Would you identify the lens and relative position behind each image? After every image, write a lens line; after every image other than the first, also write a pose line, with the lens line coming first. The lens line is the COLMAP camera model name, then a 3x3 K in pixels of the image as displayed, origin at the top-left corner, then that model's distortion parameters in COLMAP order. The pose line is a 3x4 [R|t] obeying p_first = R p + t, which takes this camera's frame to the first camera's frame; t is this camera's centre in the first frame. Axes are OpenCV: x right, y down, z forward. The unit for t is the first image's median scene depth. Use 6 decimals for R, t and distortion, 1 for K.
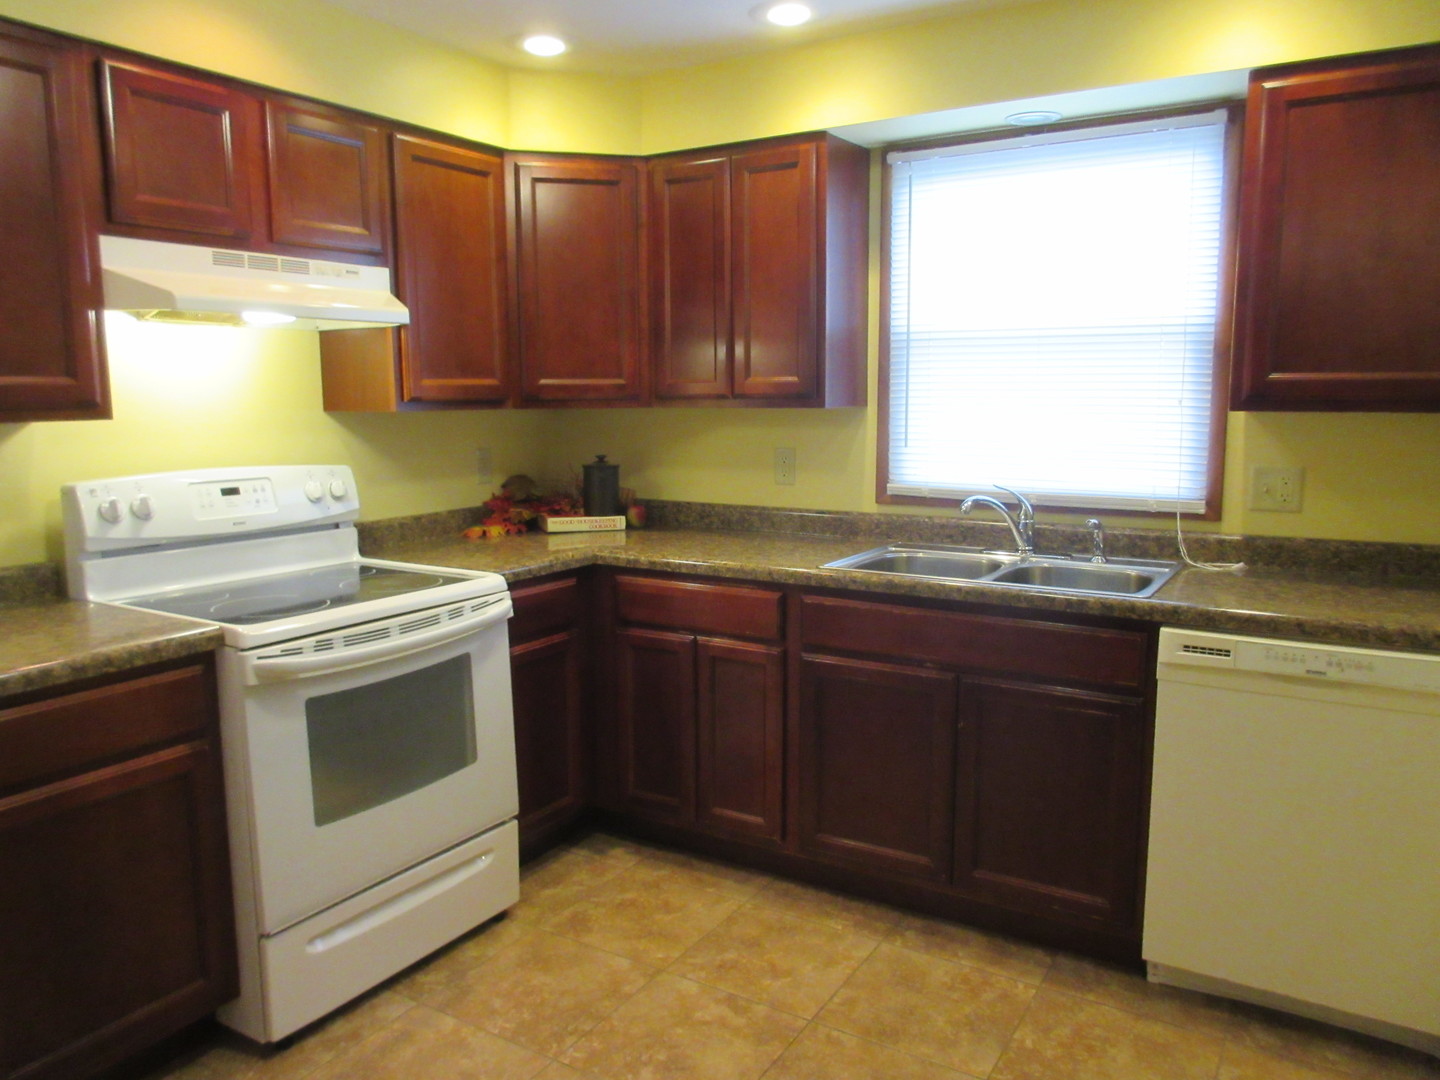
lens RADIAL K [[1066.0, 0, 727.1], [0, 1066.0, 542.9], [0, 0, 1]] dist [-0.009150, 0.000844]
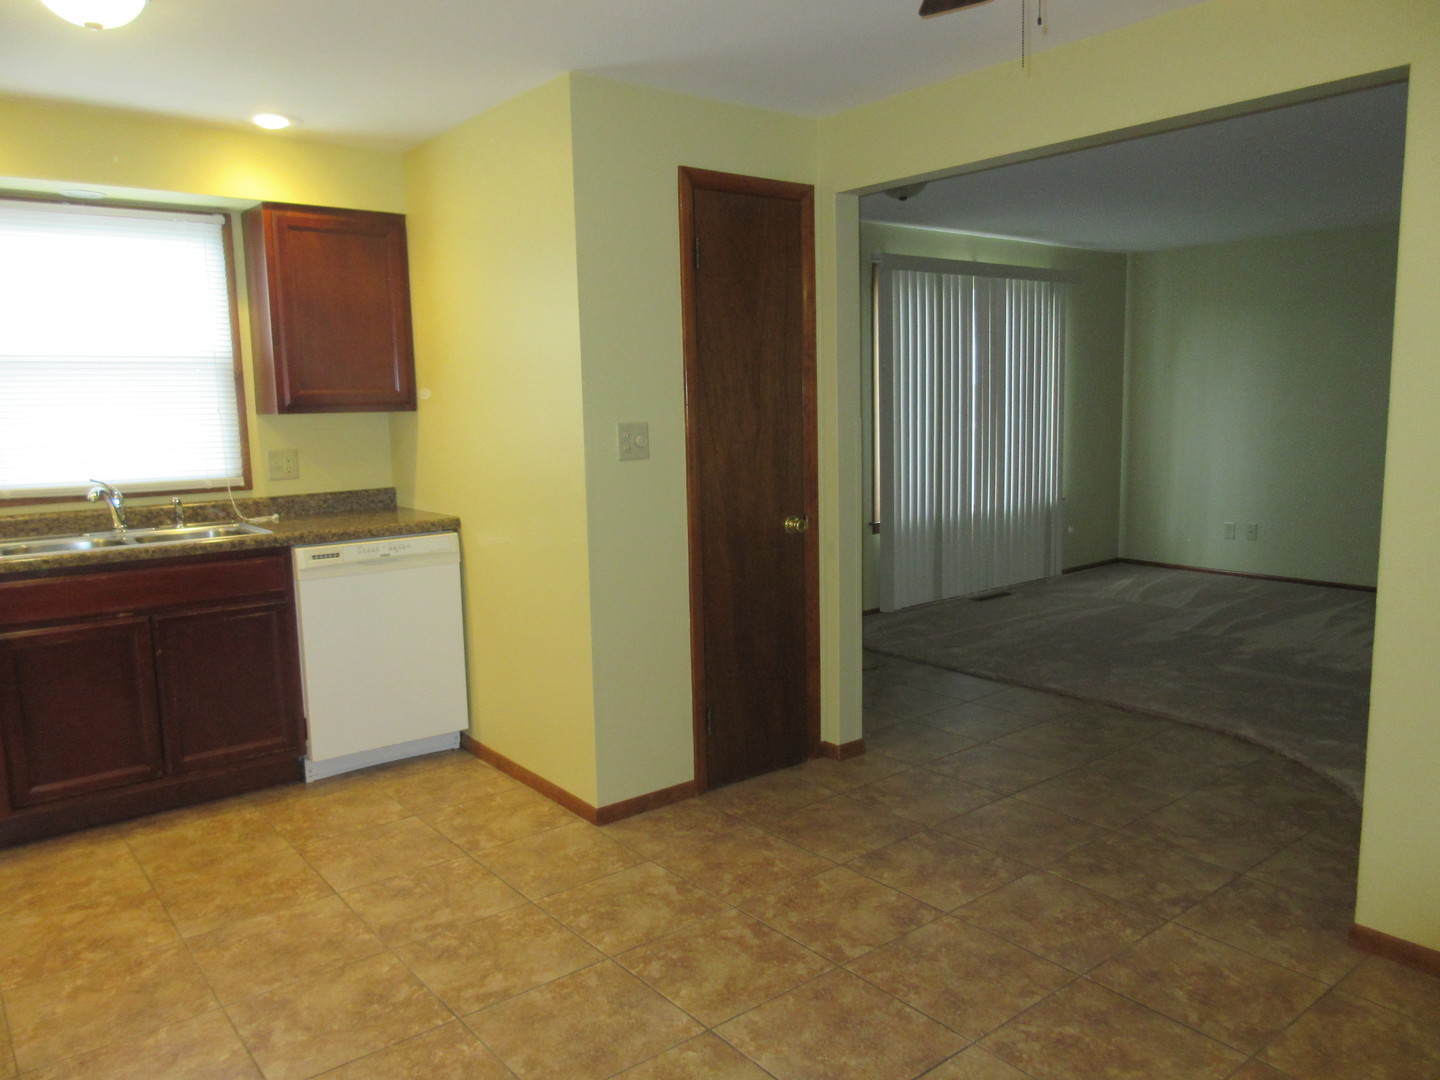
lens RADIAL K [[1061.0, 0, 718.7], [0, 1061.0, 541.5], [0, 0, 1]] dist [-0.010018, -0.000961]
pose [[0.347461, -0.127086, 0.929042, -0.691695], [0.152217, 0.985276, 0.077850, 0.034607], [-0.925257, 0.114366, 0.361690, -0.130733]]
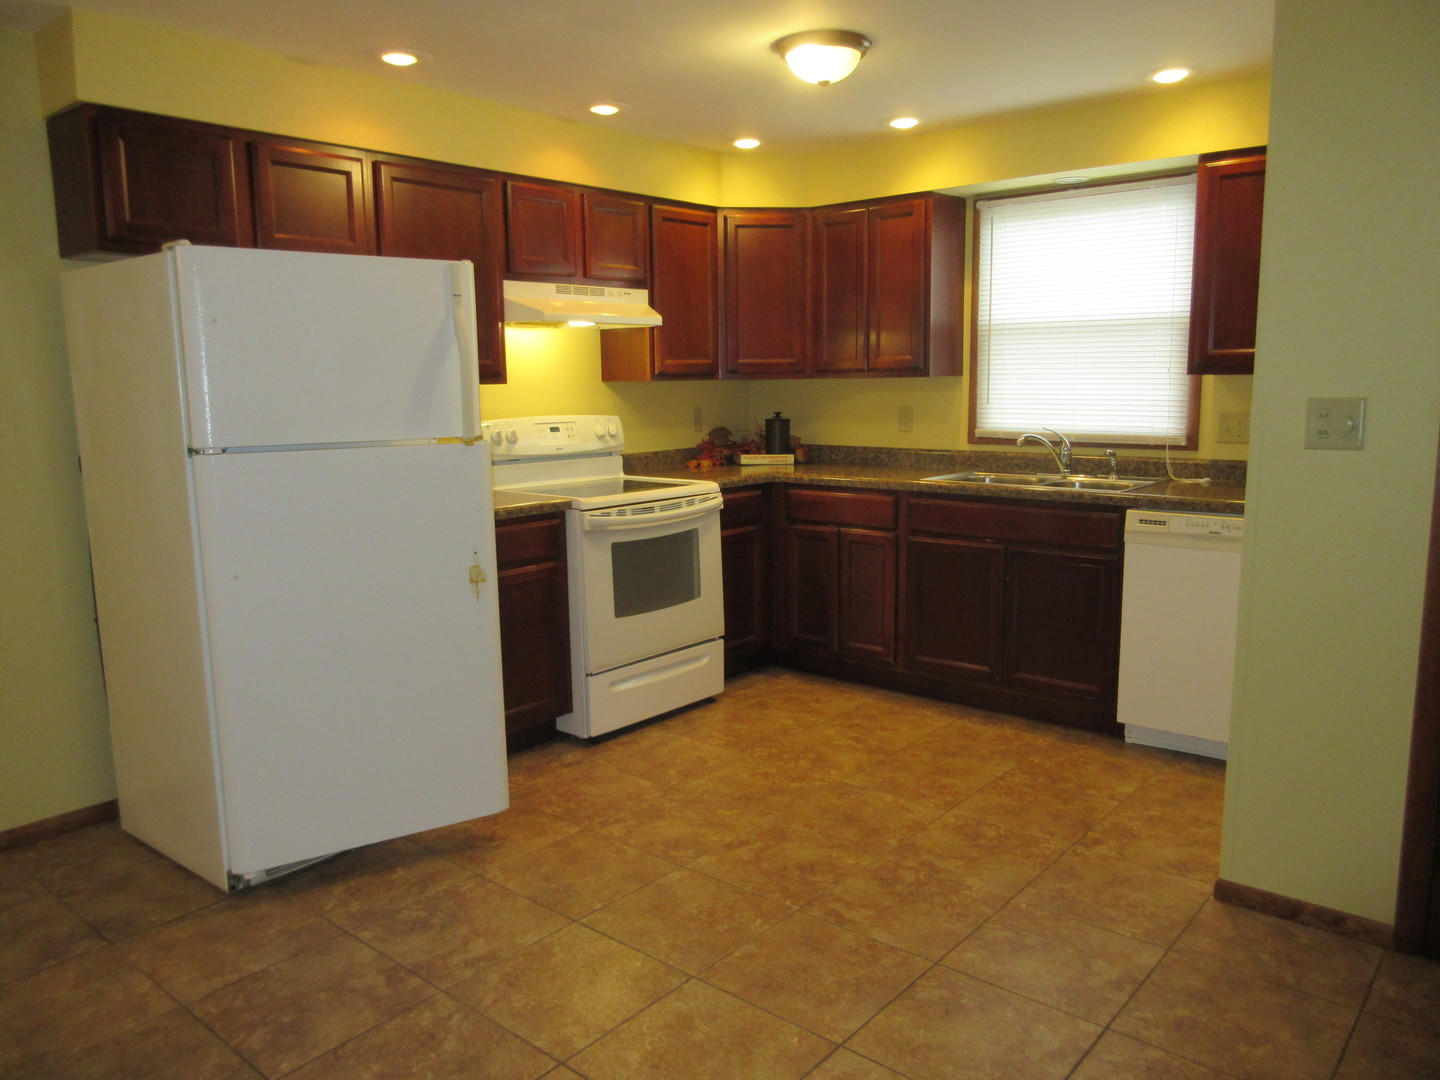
lens RADIAL K [[1066.0, 0, 727.1], [0, 1066.0, 542.9], [0, 0, 1]] dist [-0.009150, 0.000844]
pose [[0.988091, 0.015430, -0.153092, 0.047697], [-0.013114, 0.999784, 0.016125, 0.091844], [0.153308, -0.013926, 0.988080, -0.556681]]
